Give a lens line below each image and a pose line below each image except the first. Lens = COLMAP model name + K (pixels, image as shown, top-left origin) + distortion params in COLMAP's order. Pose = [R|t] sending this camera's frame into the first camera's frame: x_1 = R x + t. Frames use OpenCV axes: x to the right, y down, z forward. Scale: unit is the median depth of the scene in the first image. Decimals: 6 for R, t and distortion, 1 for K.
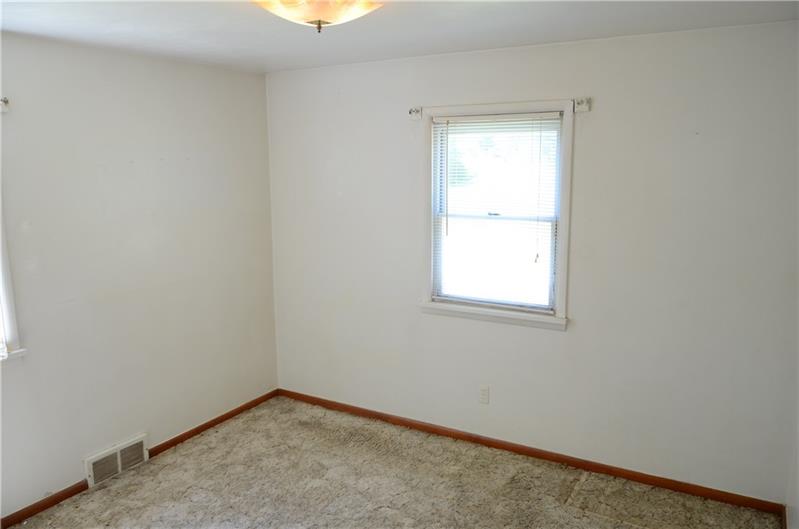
lens RADIAL K [[615.6, 0, 398.7], [0, 615.6, 269.6], [0, 0, 1]] dist [-0.039674, 0.005448]
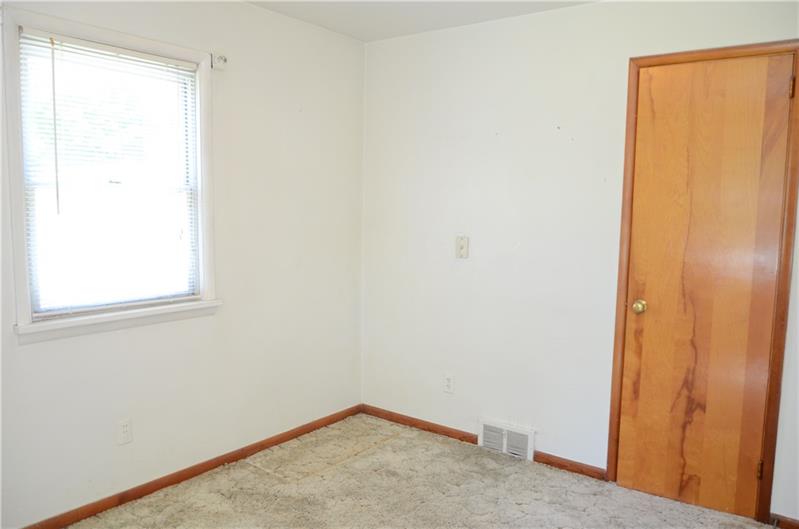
lens RADIAL K [[615.6, 0, 398.7], [0, 615.6, 269.6], [0, 0, 1]] dist [-0.039674, 0.005448]
pose [[0.115648, -0.090785, 0.989133, -0.566470], [0.153149, 0.985536, 0.072549, 0.013423], [-0.981413, 0.143095, 0.127879, 0.613051]]
